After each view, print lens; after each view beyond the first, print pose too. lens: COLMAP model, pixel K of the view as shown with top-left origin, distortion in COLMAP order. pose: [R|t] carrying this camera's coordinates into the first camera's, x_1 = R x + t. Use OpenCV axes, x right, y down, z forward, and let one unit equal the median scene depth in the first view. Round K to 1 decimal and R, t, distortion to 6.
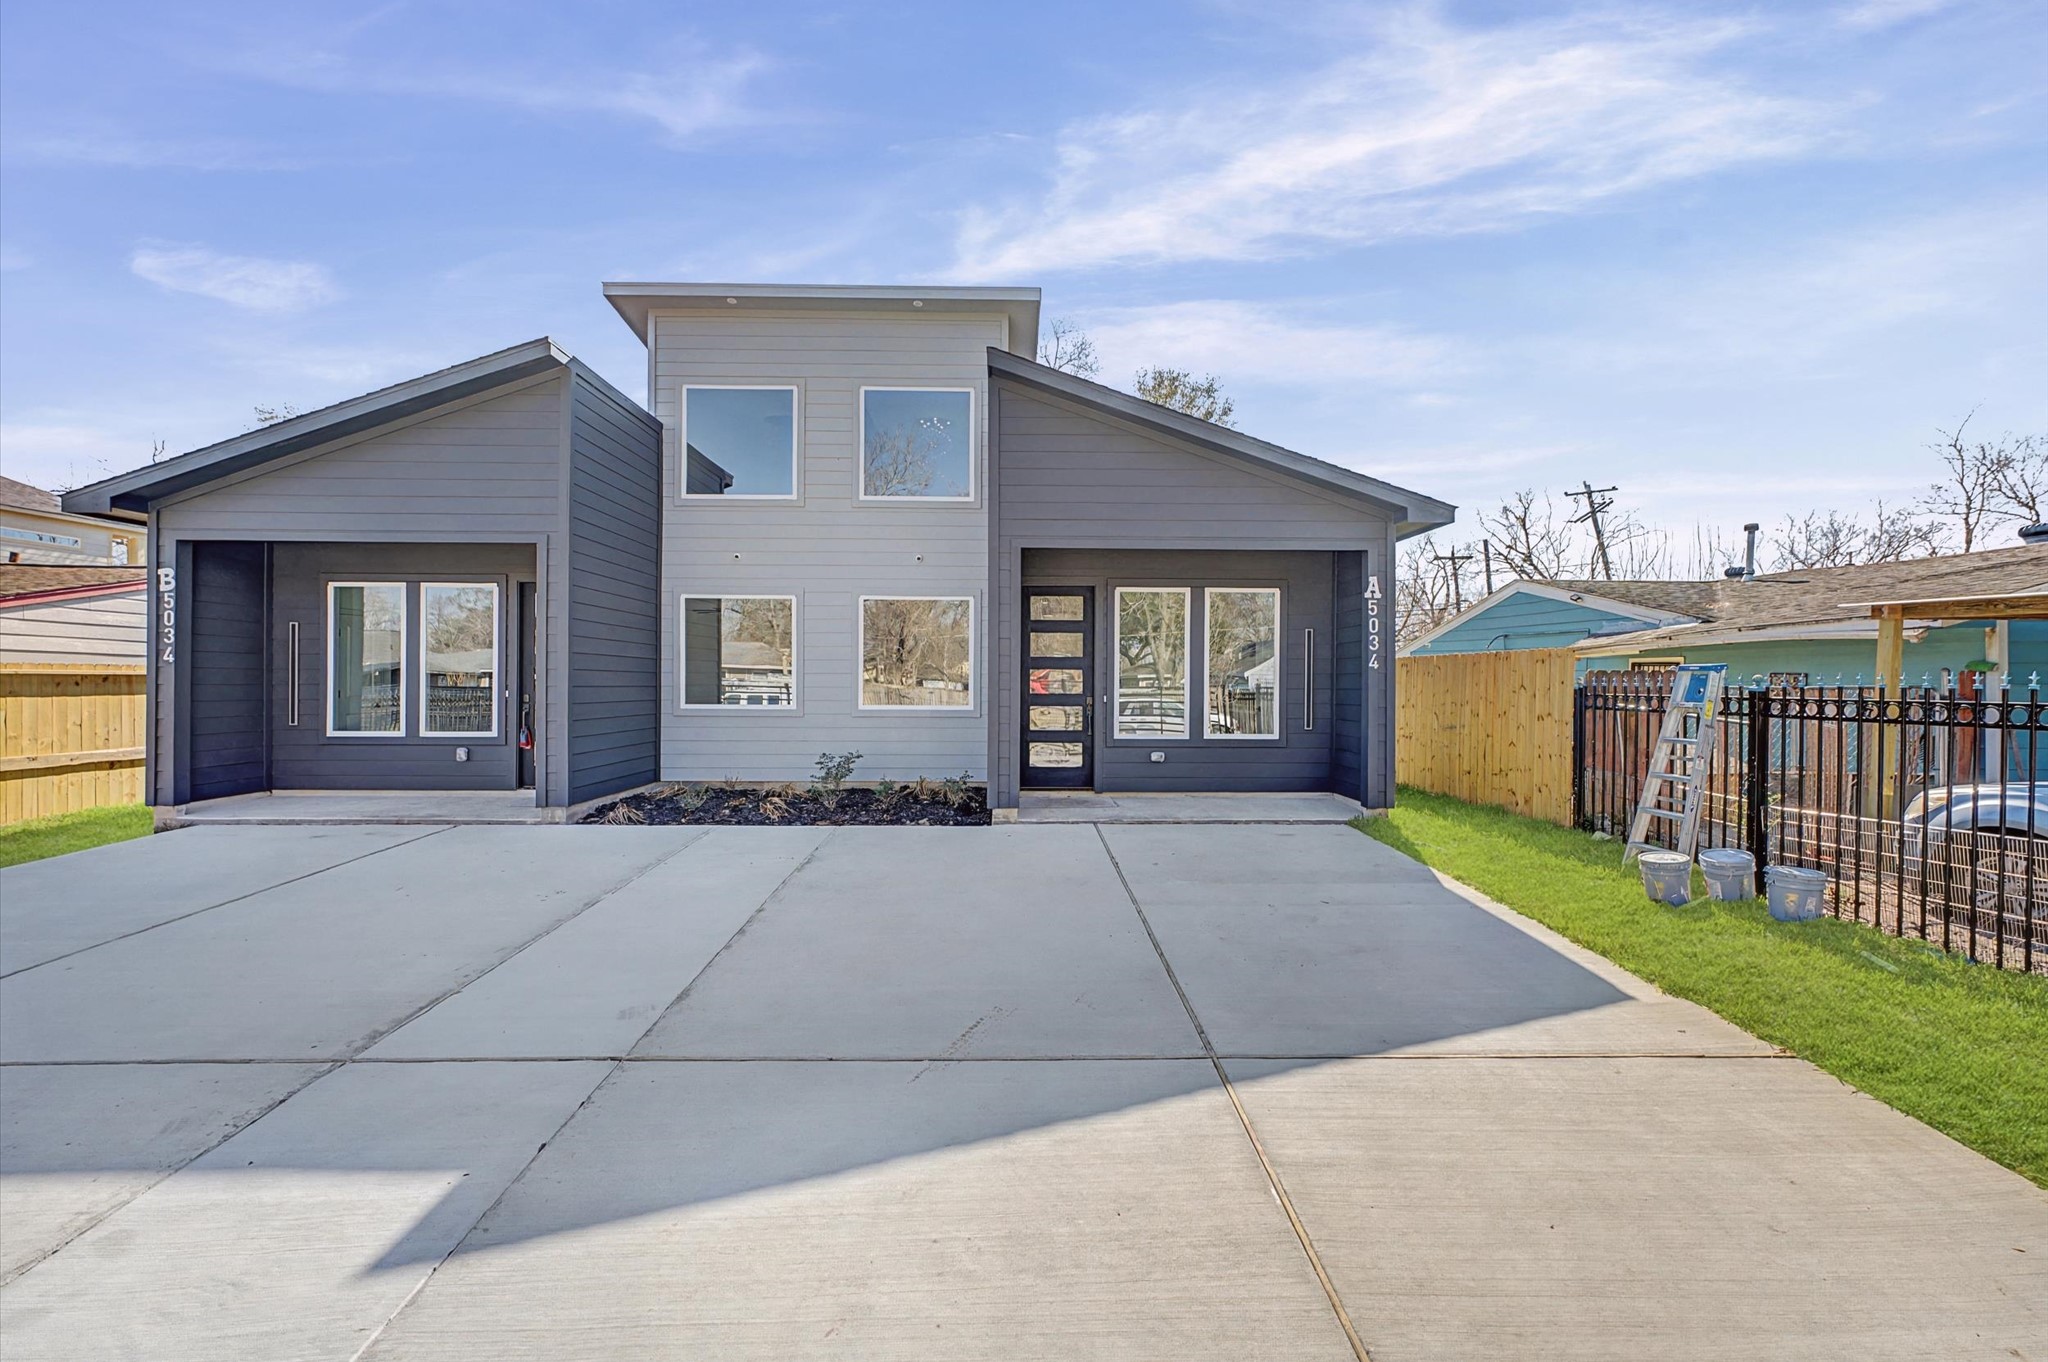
lens RADIAL K [[822.4, 0, 1015.4], [0, 822.4, 683.4], [0, 0, 1]] dist [0.000671, 0.000002]
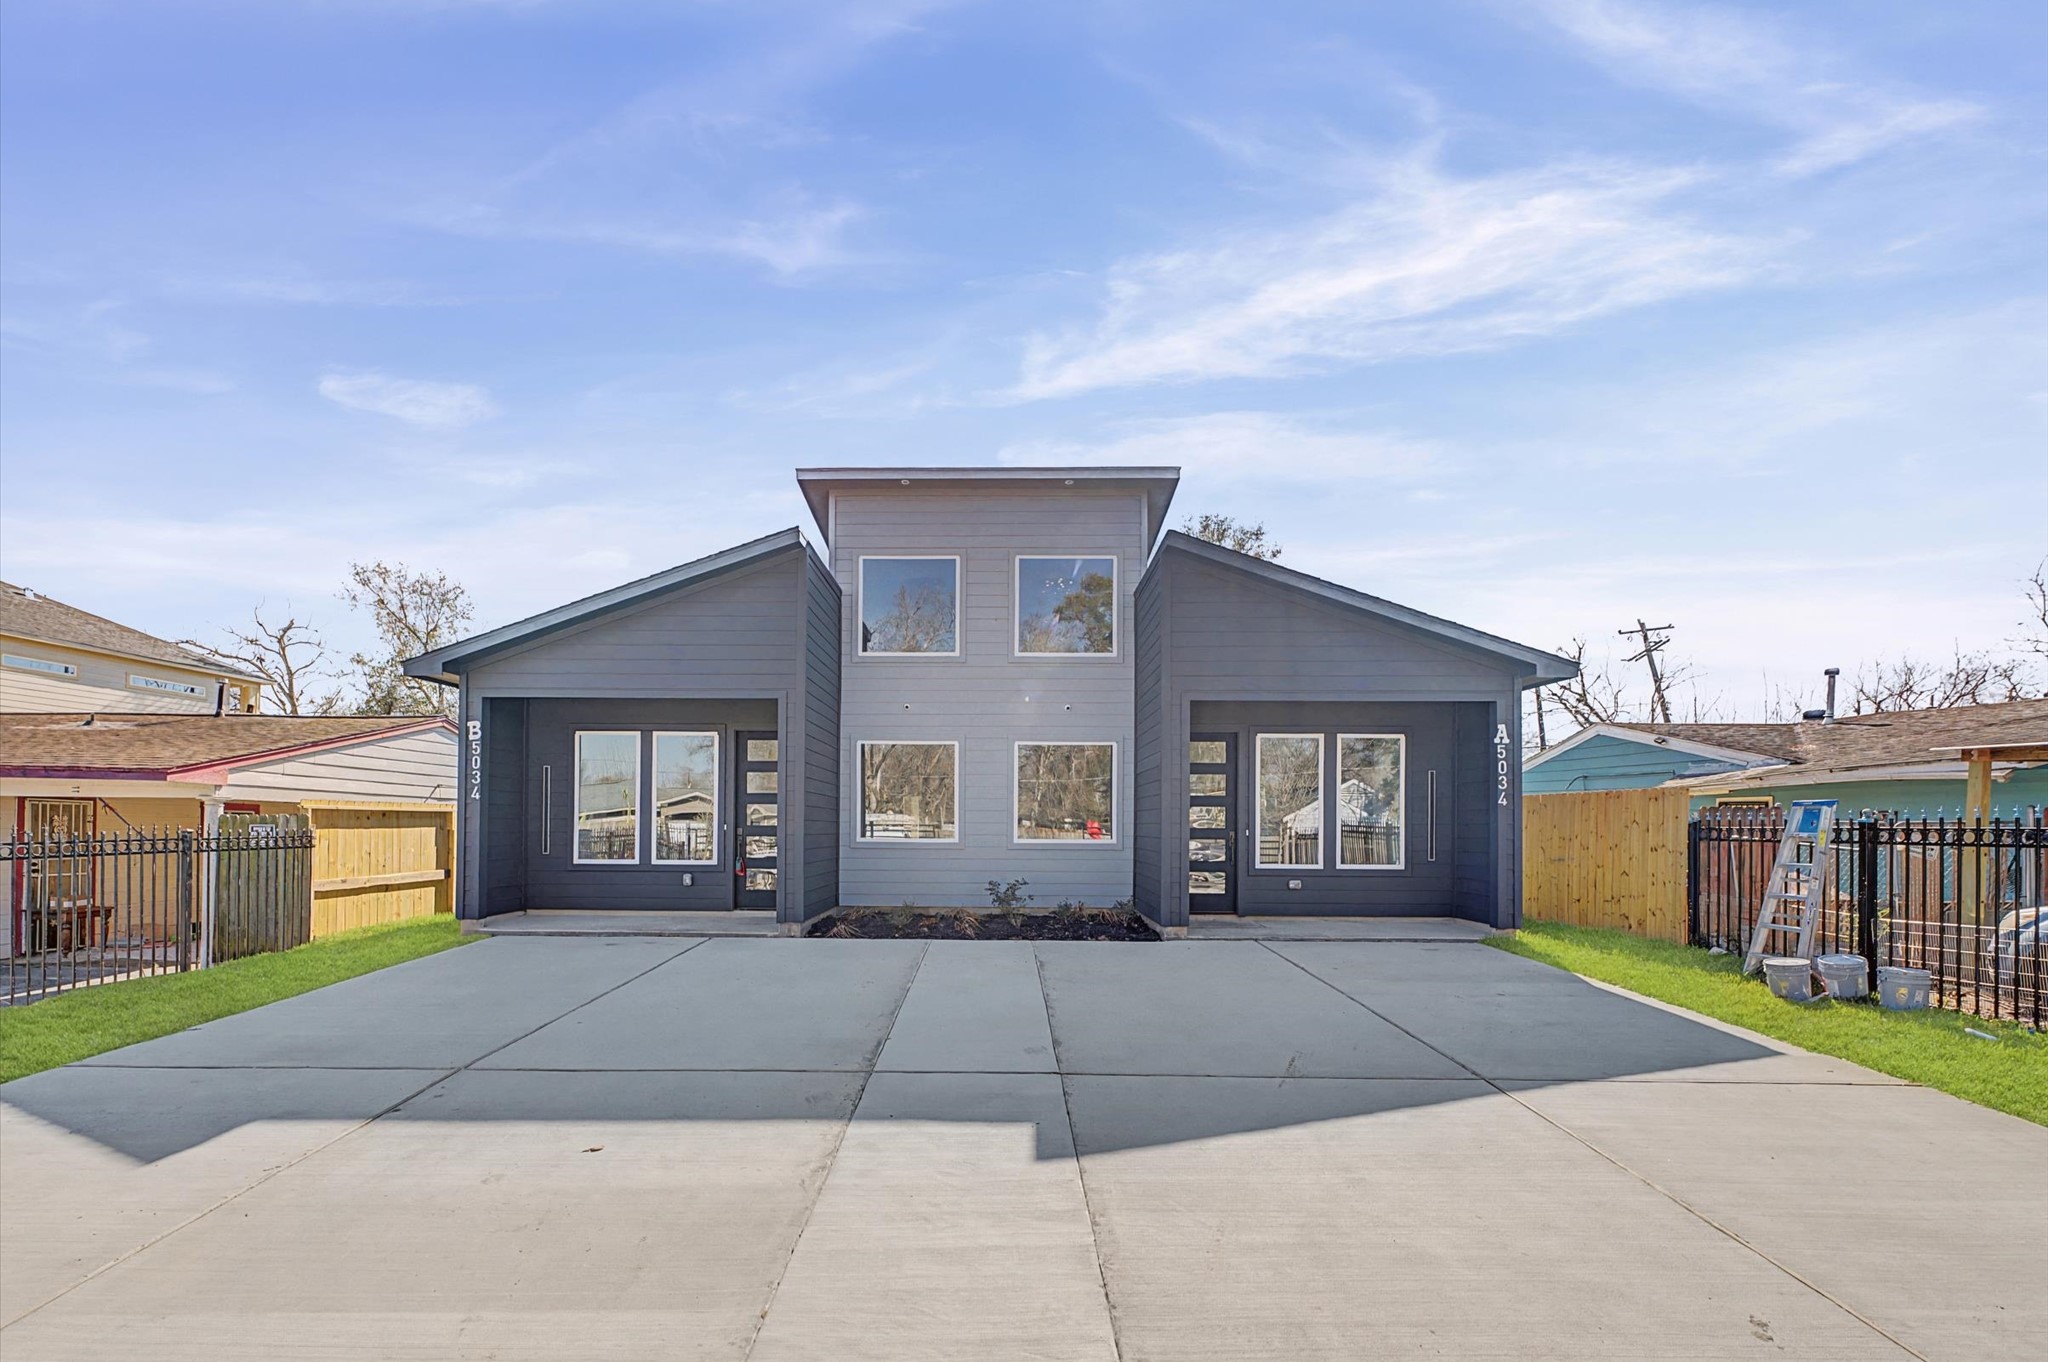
lens RADIAL K [[825.5, 0, 1016.6], [0, 825.5, 816.0], [0, 0, 1]] dist [-0.000138, 0.000159]
pose [[0.999188, 0.001152, -0.040281, -0.189518], [-0.001610, 0.999935, -0.011324, 0.010634], [0.040265, 0.011380, 0.999124, -0.164823]]
